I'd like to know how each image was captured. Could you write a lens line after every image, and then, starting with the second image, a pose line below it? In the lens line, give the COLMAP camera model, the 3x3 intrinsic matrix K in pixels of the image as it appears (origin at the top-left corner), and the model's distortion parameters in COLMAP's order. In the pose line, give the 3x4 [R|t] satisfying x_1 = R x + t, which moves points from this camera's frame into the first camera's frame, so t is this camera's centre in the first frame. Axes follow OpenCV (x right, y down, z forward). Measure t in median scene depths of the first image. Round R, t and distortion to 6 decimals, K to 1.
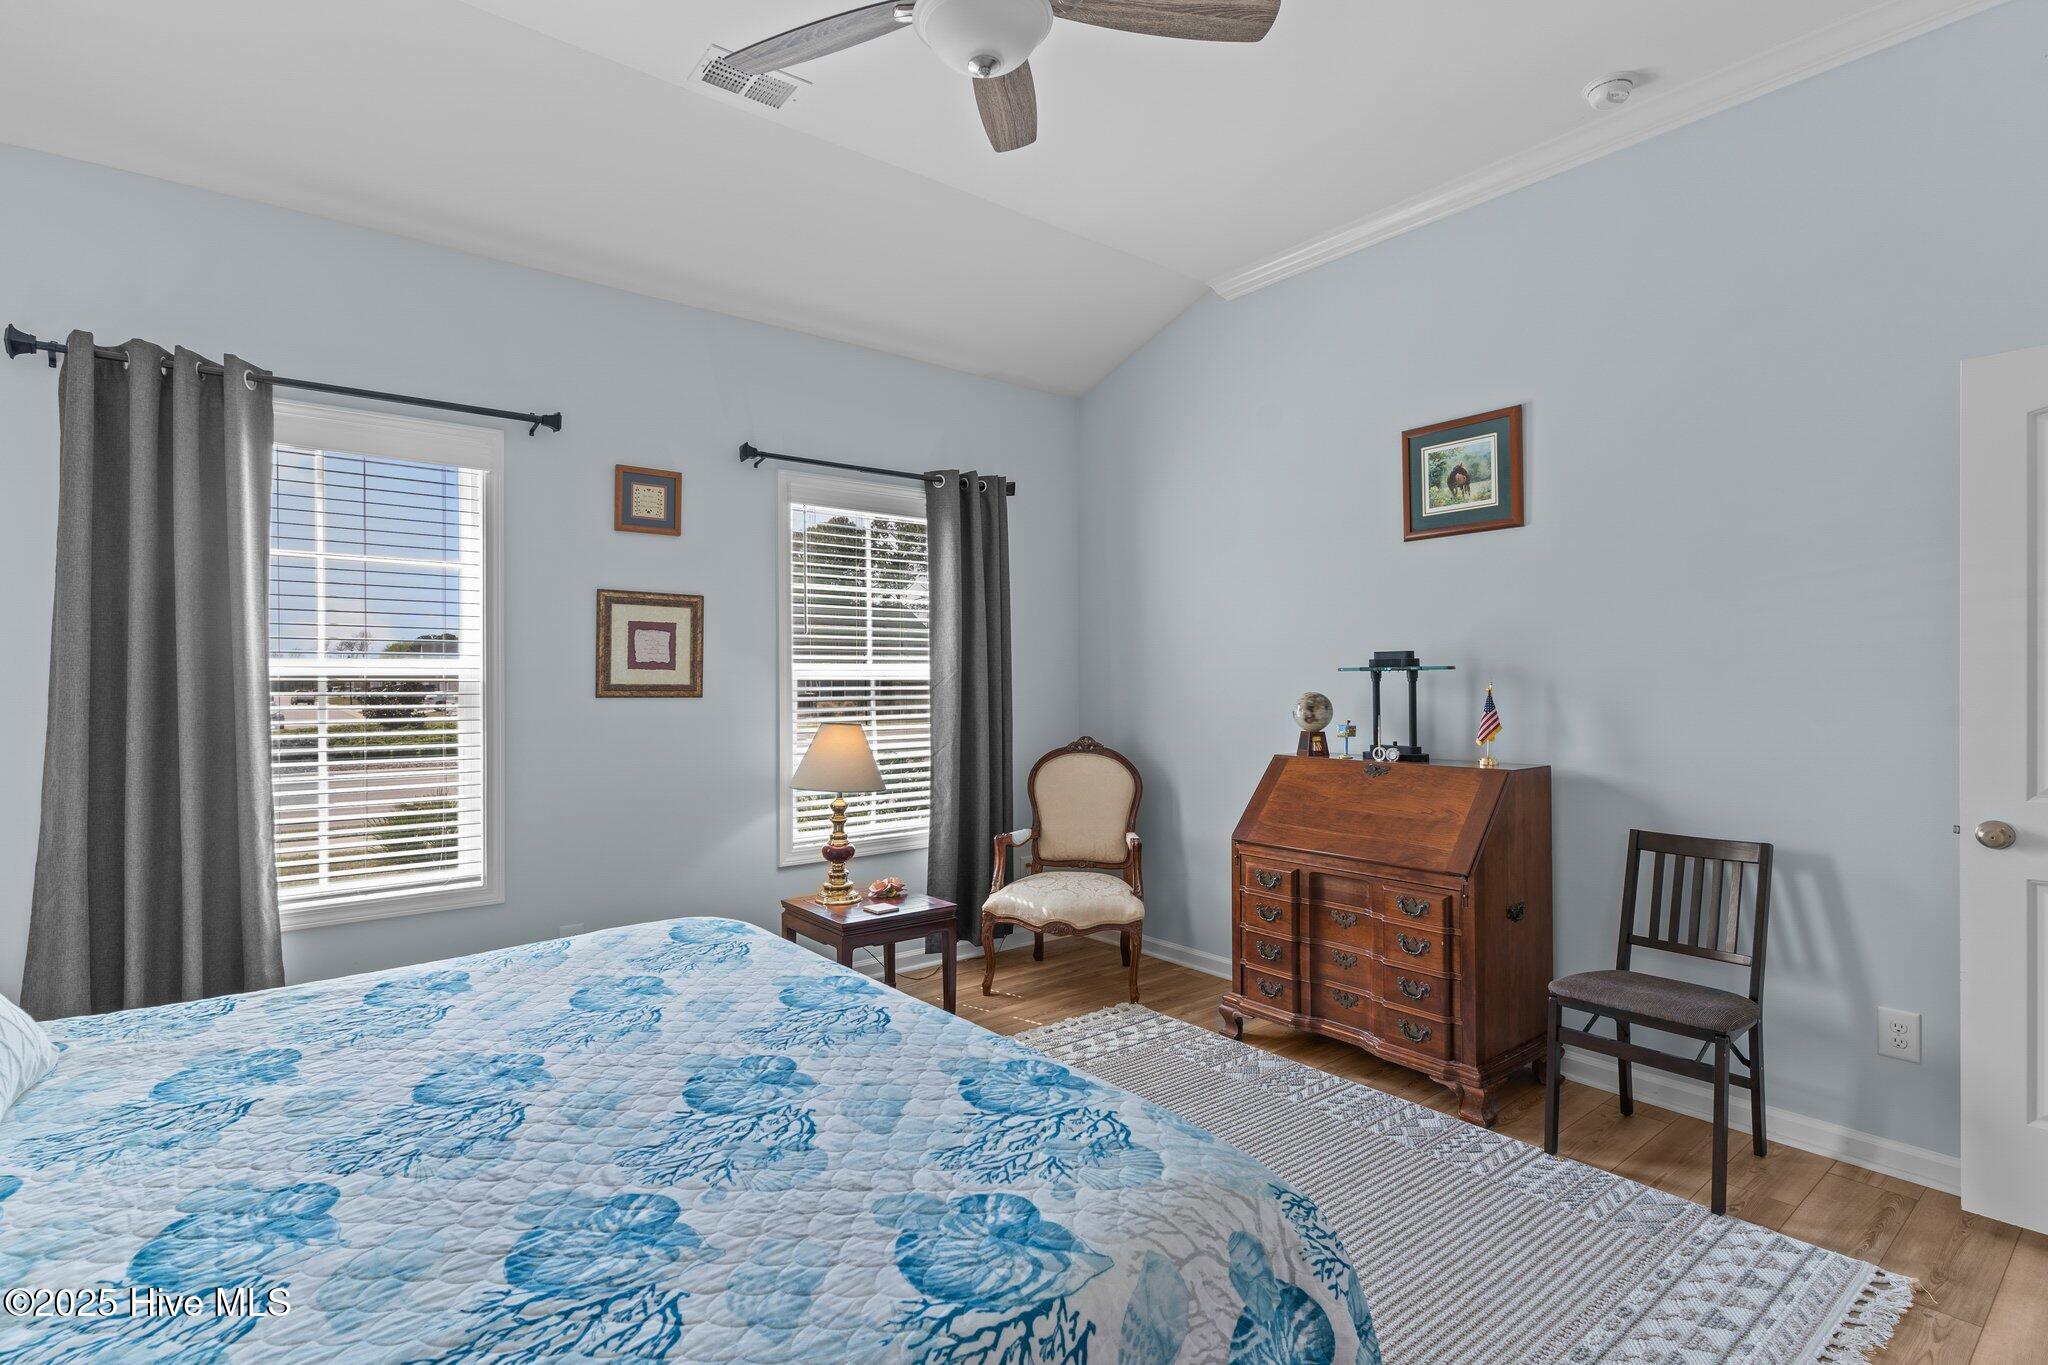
lens RADIAL K [[988.7, 0, 1020.8], [0, 988.7, 676.4], [0, 0, 1]] dist [-0.000247, -0.000746]
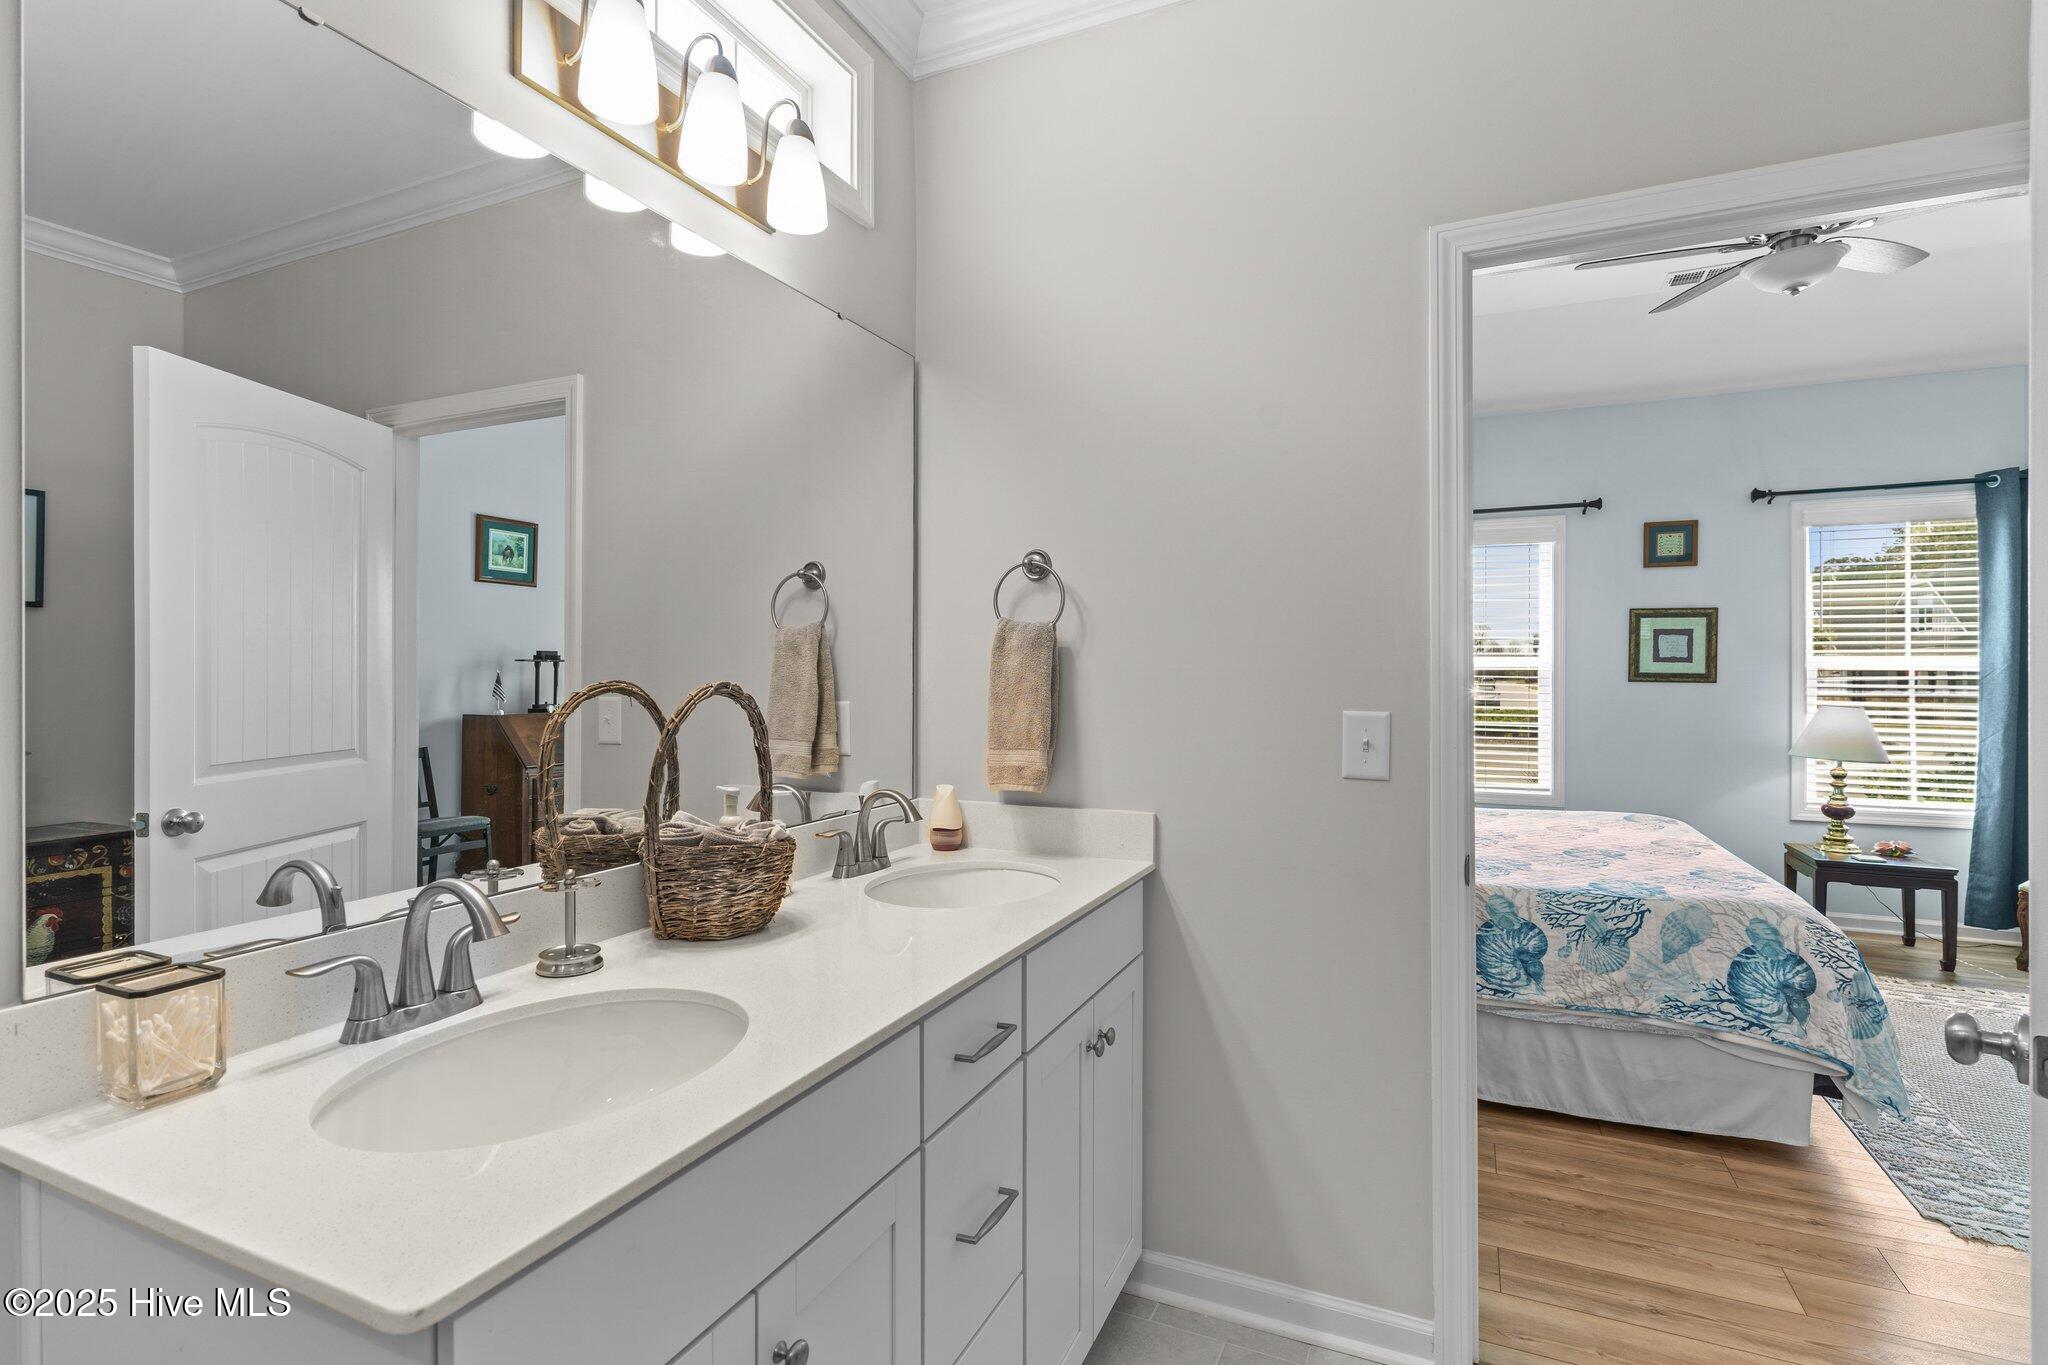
lens RADIAL K [[988.7, 0, 1022.3], [0, 988.7, 672.0], [0, 0, 1]] dist [-0.000247, -0.000746]
pose [[0.453458, 0.004352, -0.891267, 0.449271], [-0.002223, 0.999990, 0.003752, 0.003612], [0.891275, 0.000280, 0.453463, -0.456913]]
